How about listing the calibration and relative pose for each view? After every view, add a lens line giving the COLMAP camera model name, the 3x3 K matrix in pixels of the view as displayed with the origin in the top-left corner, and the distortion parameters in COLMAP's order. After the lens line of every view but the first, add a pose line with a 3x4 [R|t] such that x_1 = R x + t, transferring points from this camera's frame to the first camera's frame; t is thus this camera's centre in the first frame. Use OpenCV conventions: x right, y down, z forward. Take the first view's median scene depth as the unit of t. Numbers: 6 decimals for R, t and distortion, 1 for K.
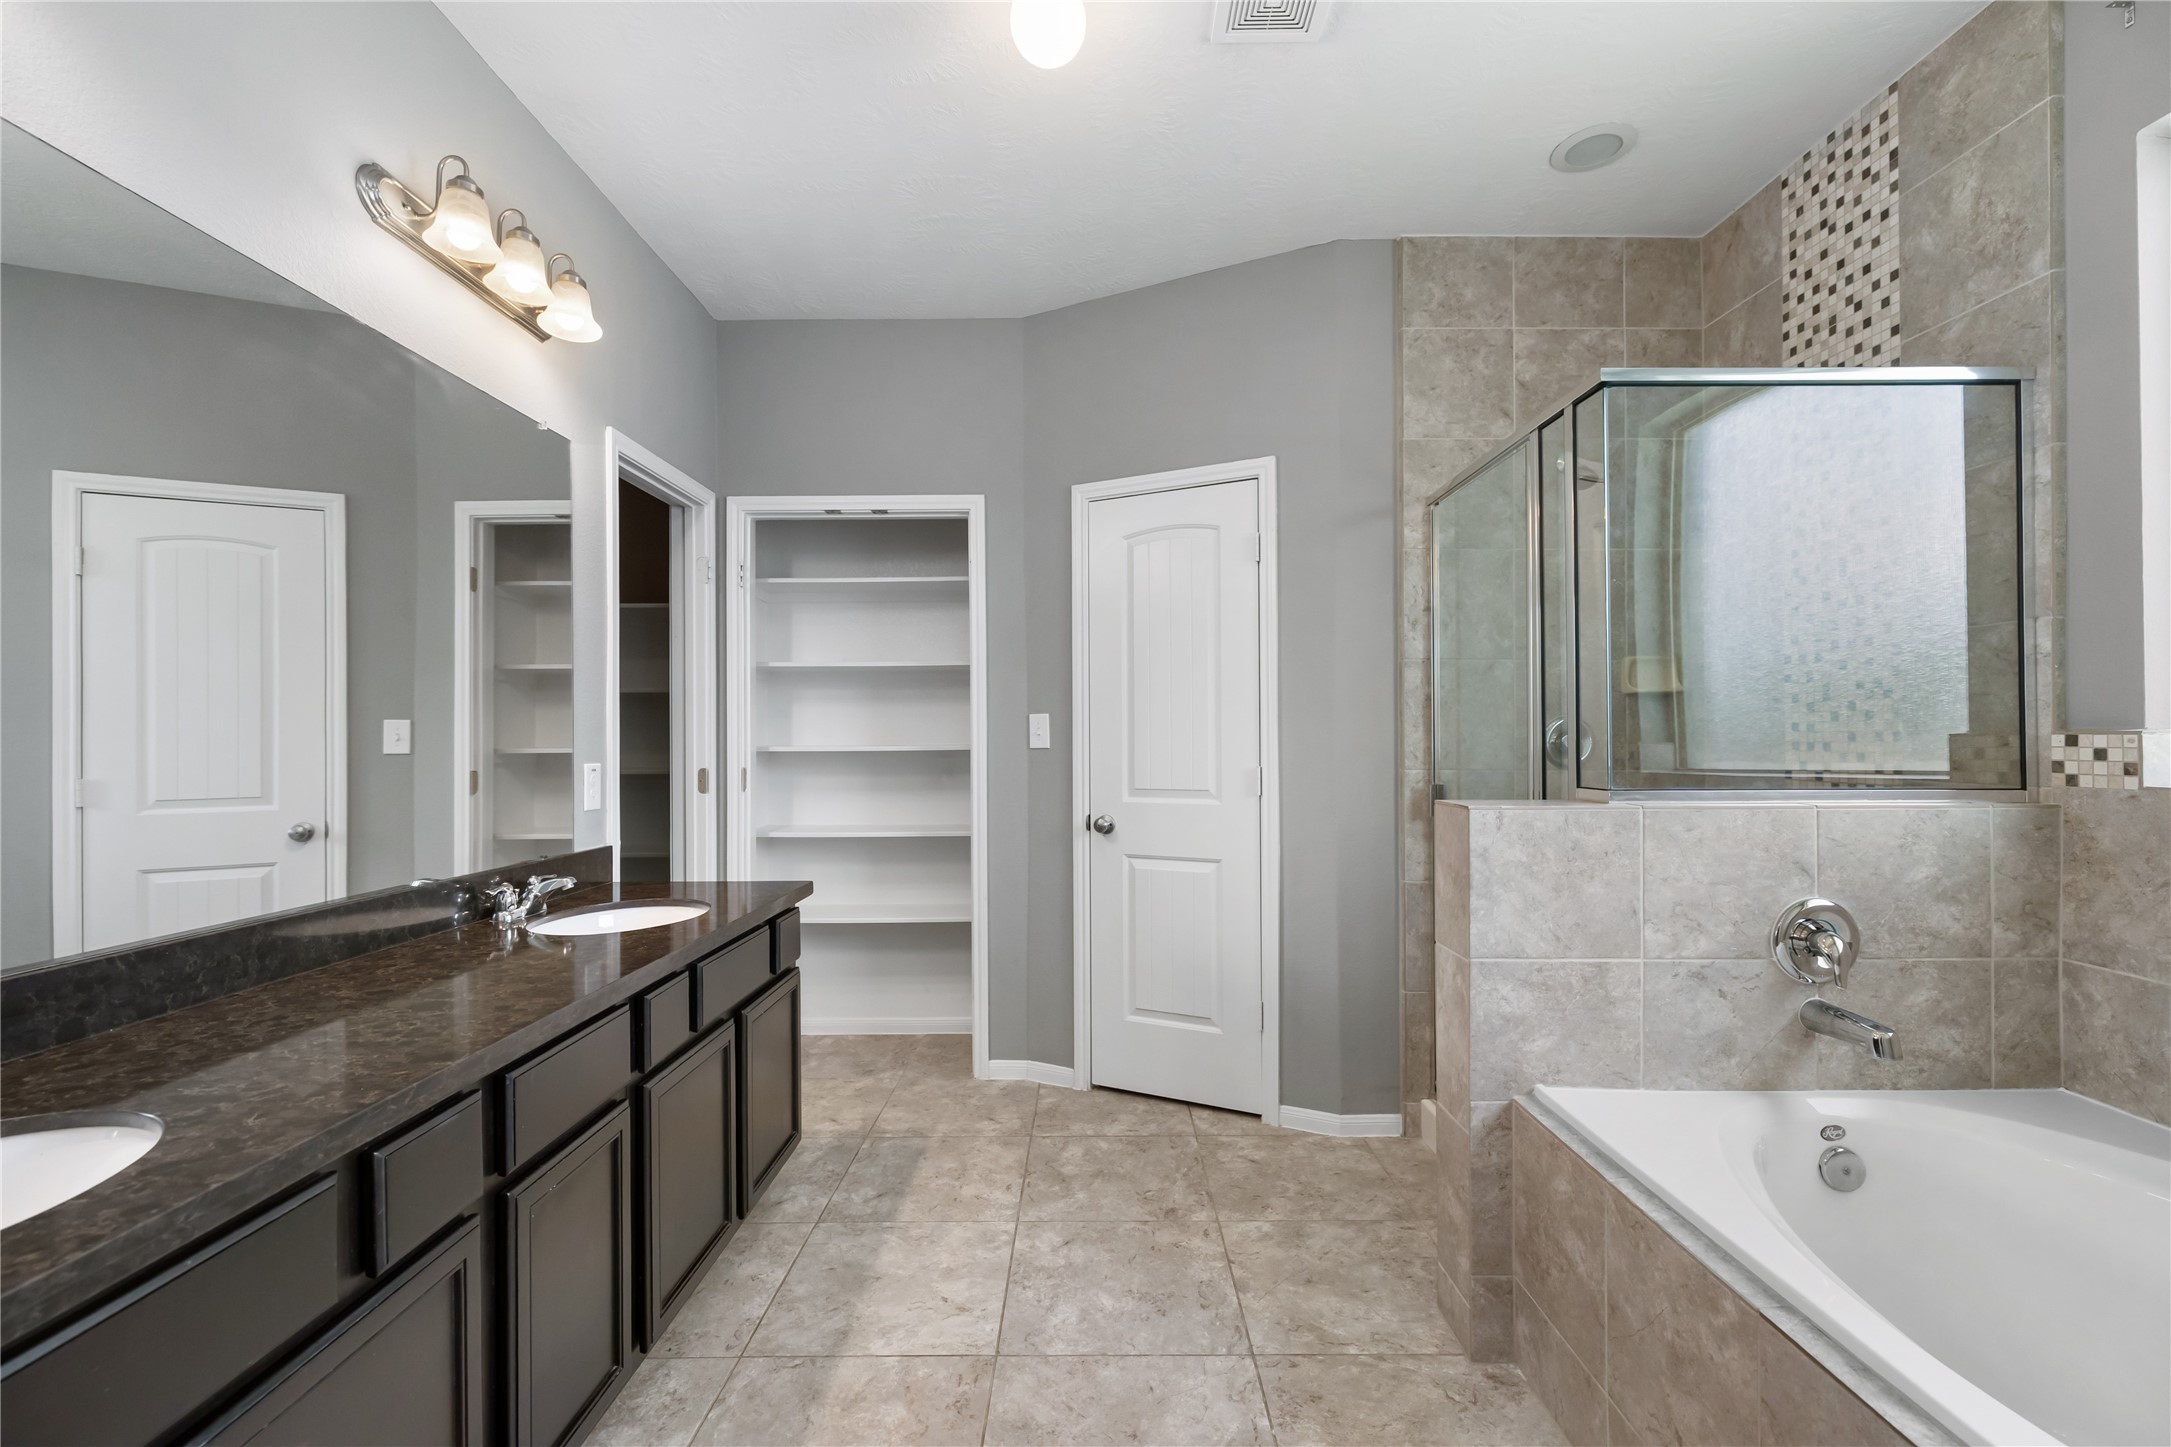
lens RADIAL K [[922.7, 0, 1091.7], [0, 922.7, 735.9], [0, 0, 1]] dist [-0.004907, -0.000197]
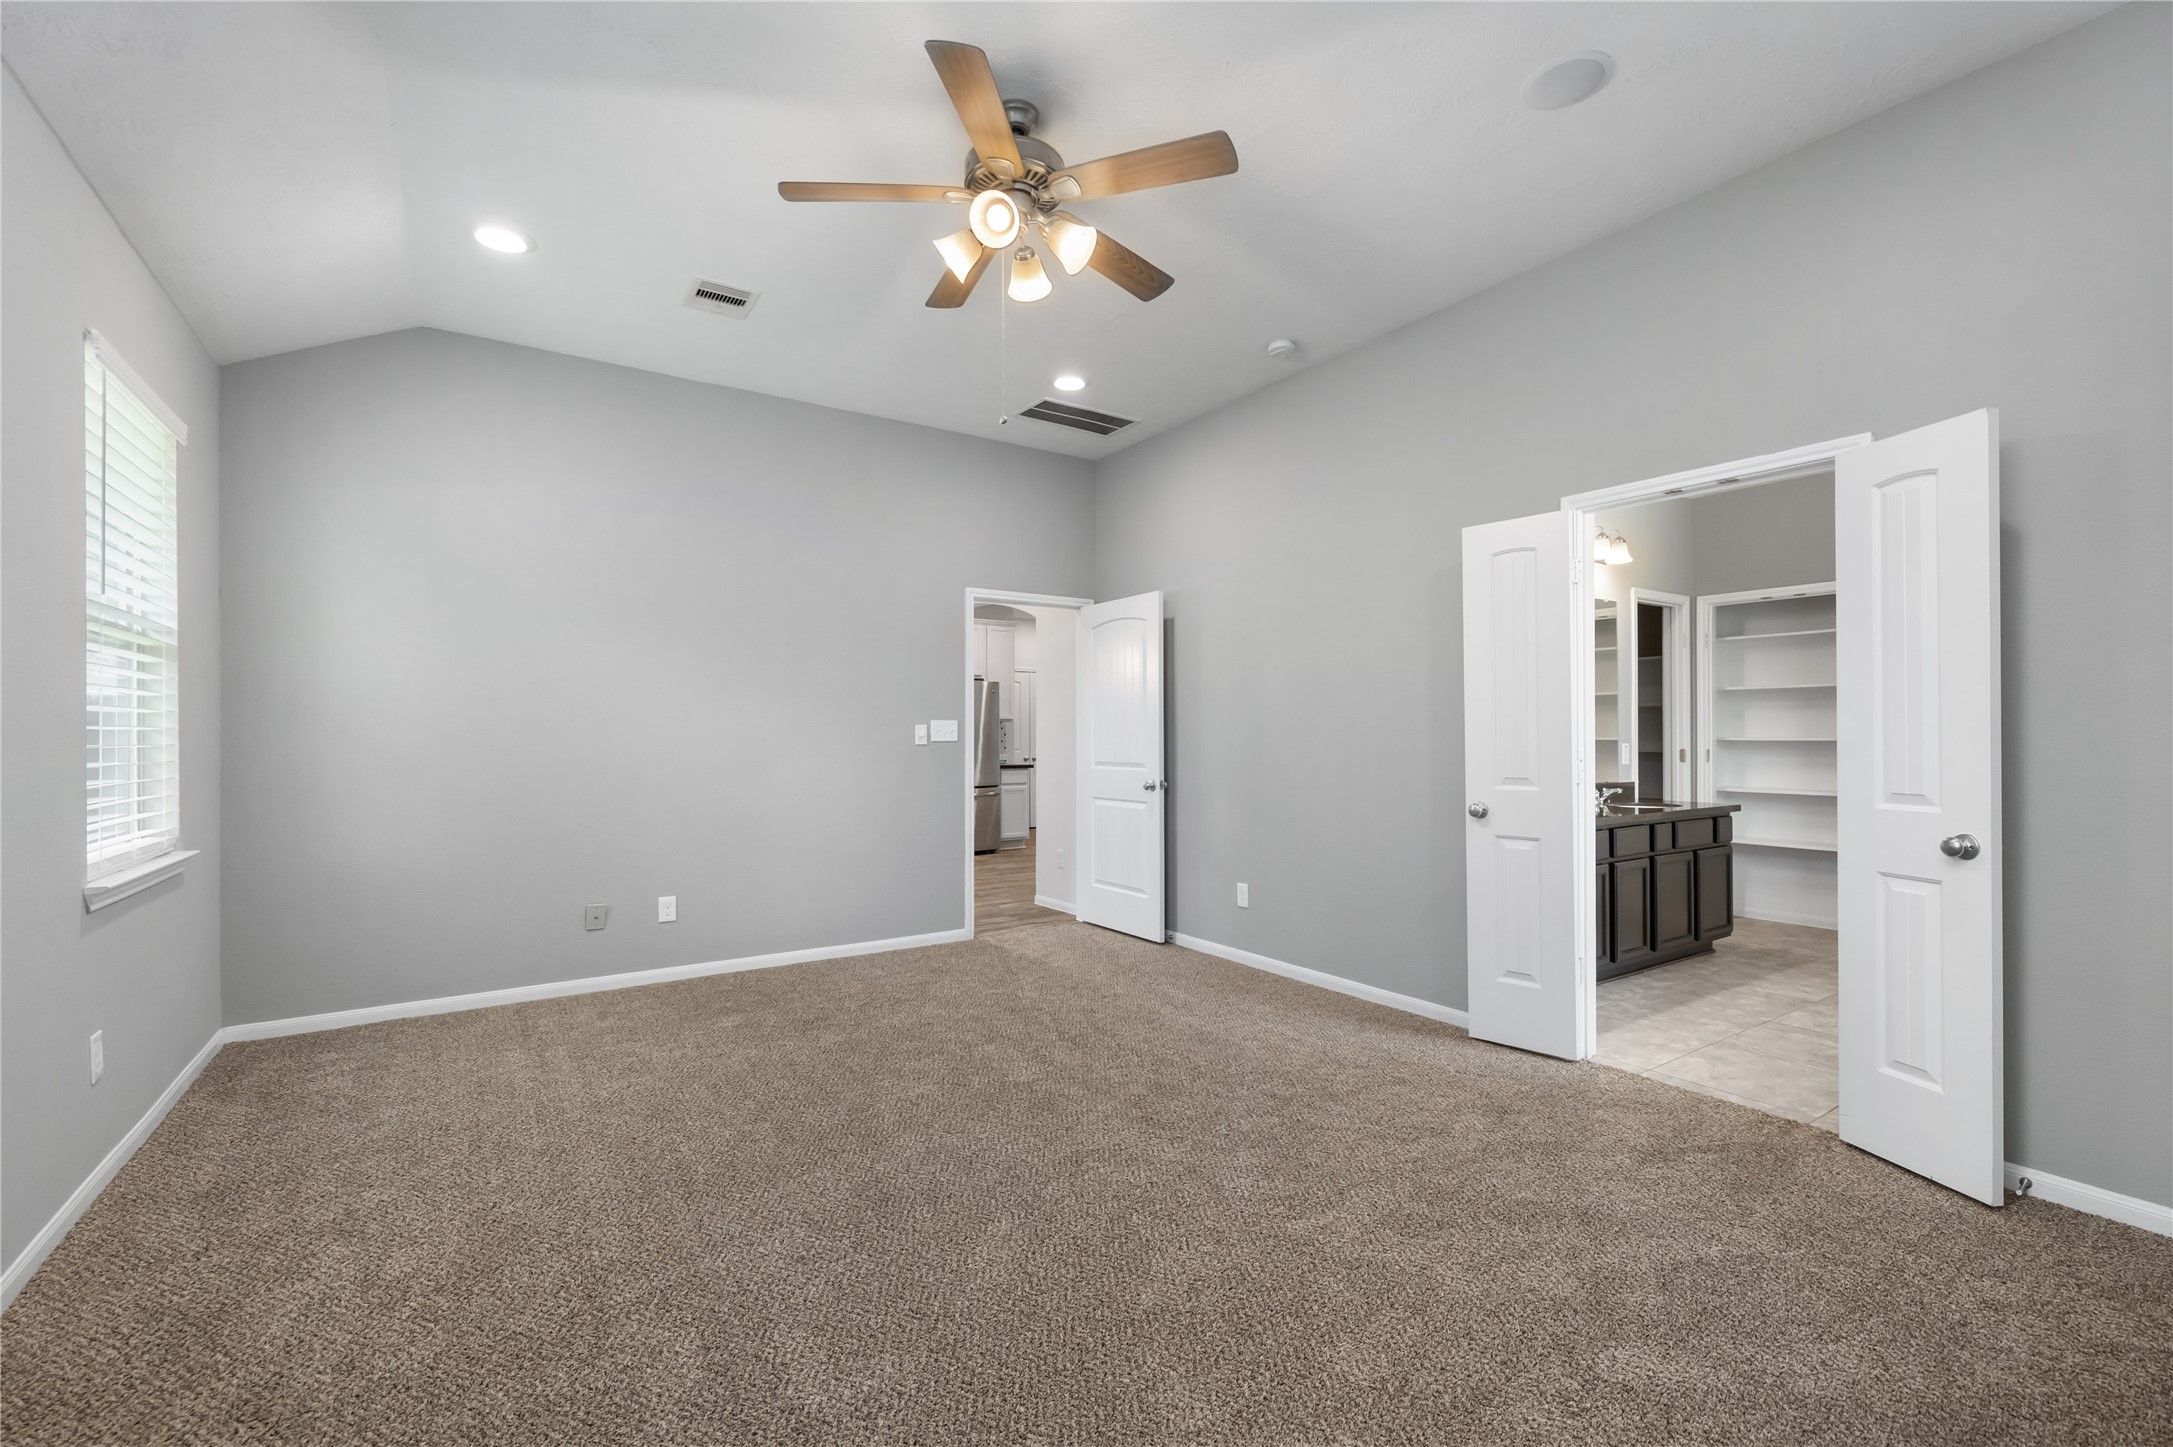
lens RADIAL K [[923.6, 0, 1086.4], [0, 923.6, 731.2], [0, 0, 1]] dist [-0.004907, -0.000197]
pose [[0.552151, 0.000330, -0.833744, 0.599257], [0.001472, 0.999998, 0.001371, -0.005245], [0.833743, -0.001985, 0.552149, -1.326015]]
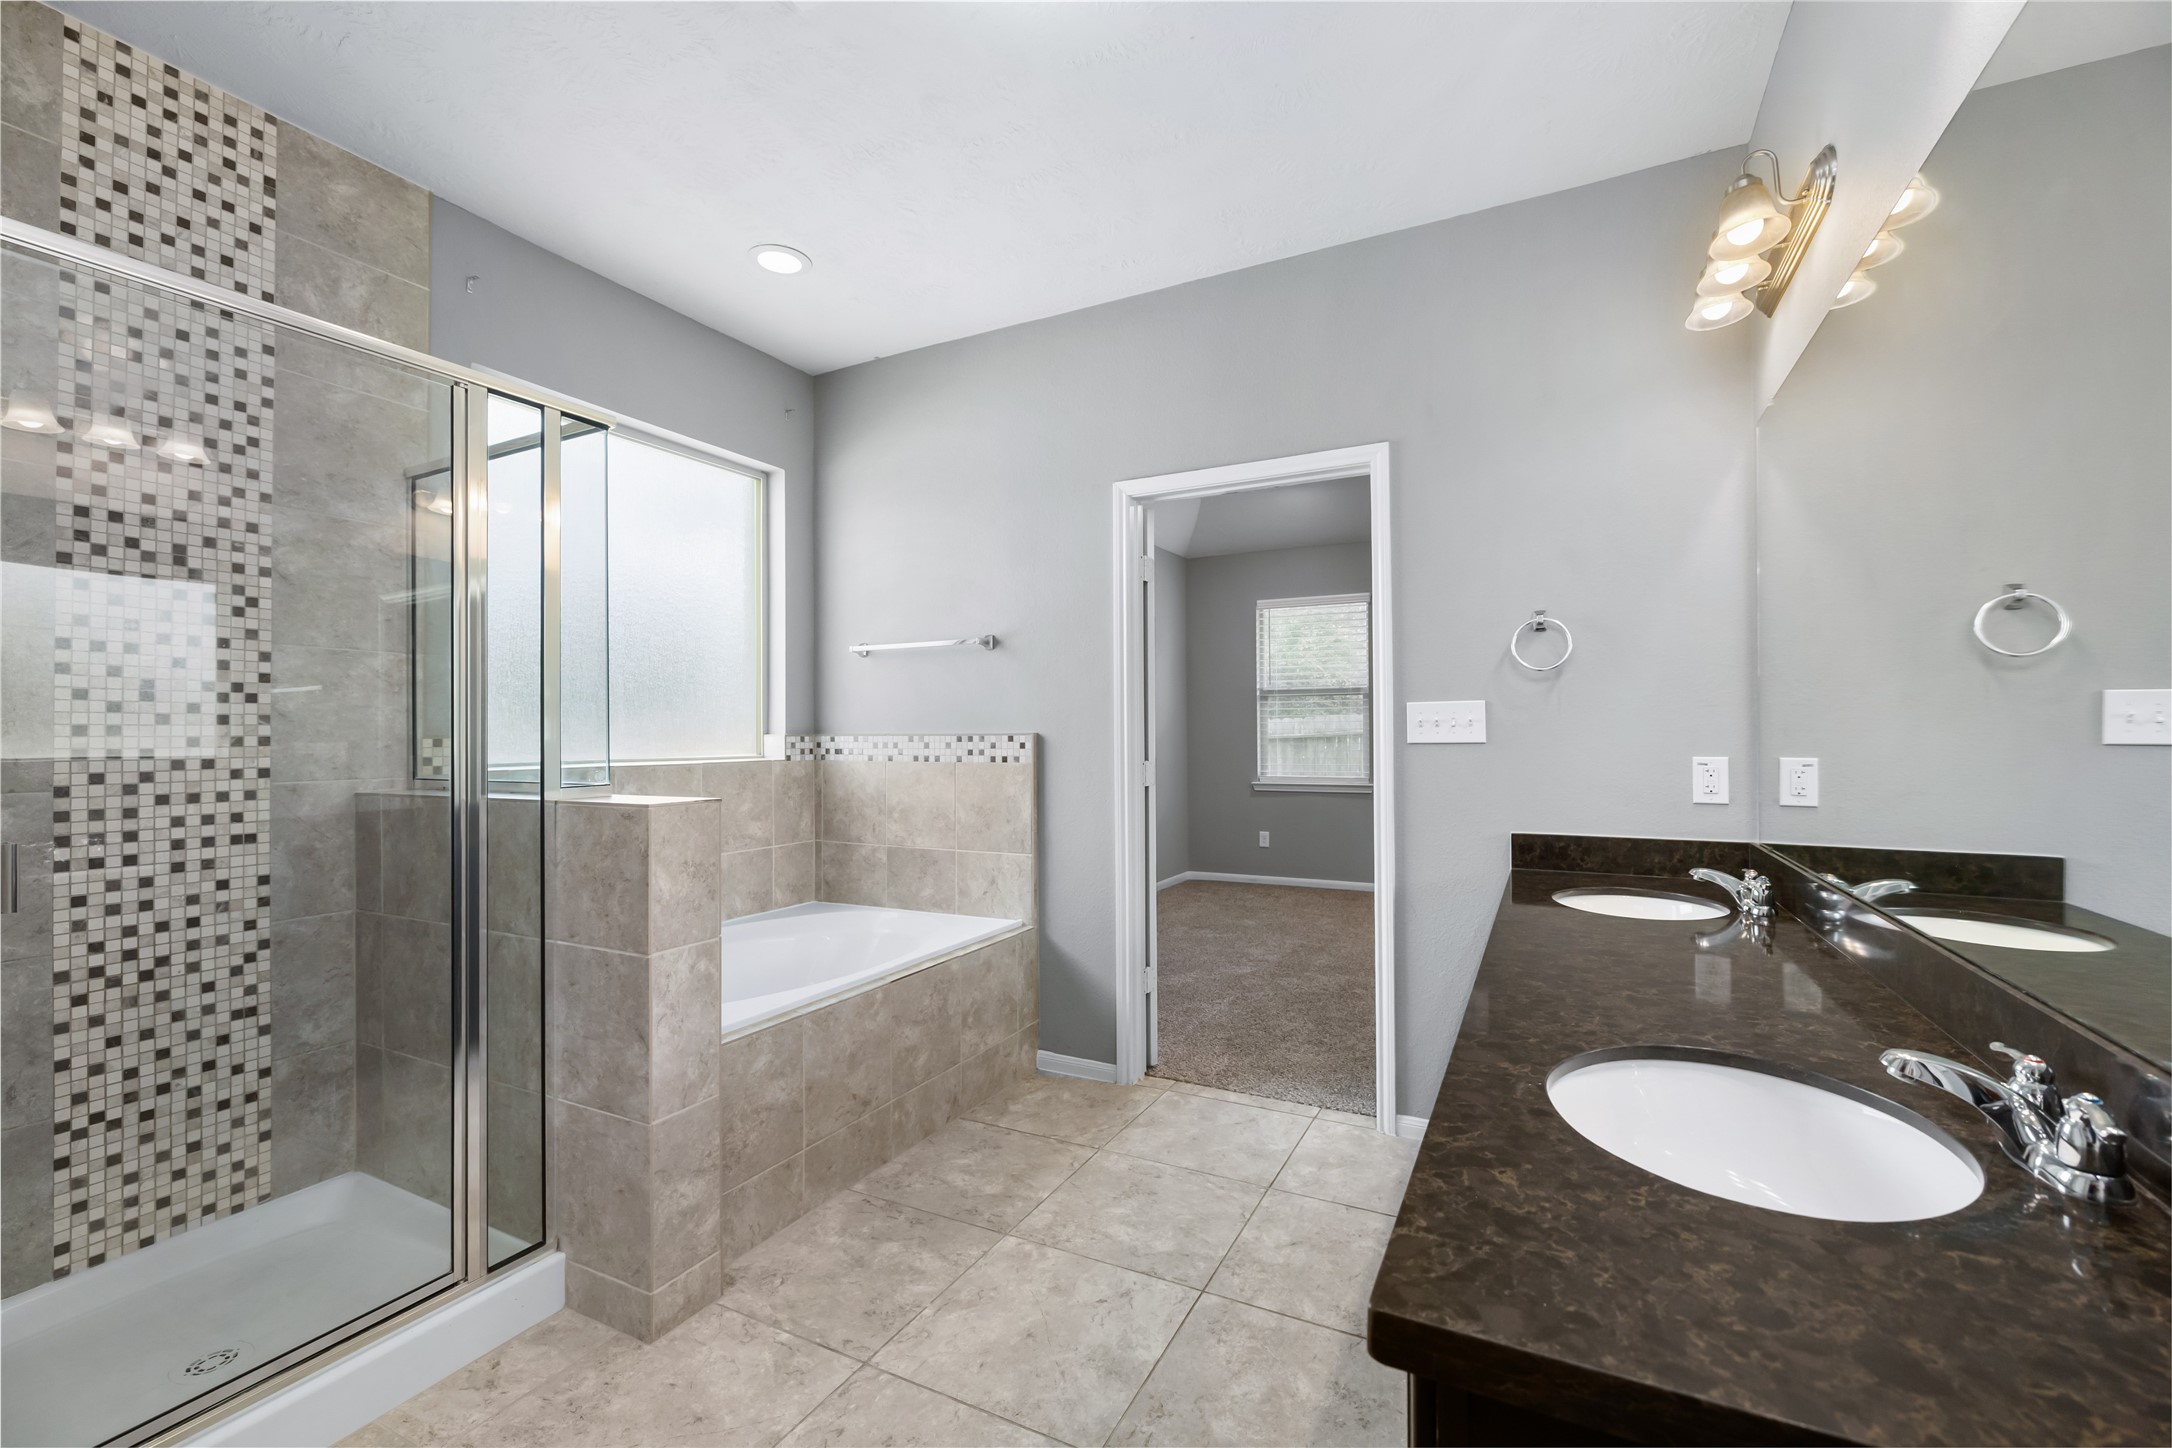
lens RADIAL K [[923.2, 0, 1087.7], [0, 923.2, 725.0], [0, 0, 1]] dist [-0.004907, -0.000197]
pose [[-0.889318, 0.014874, 0.457048, -0.371044], [0.009292, 0.999852, -0.014460, 0.005536], [-0.457195, -0.008612, -0.889325, 1.326001]]
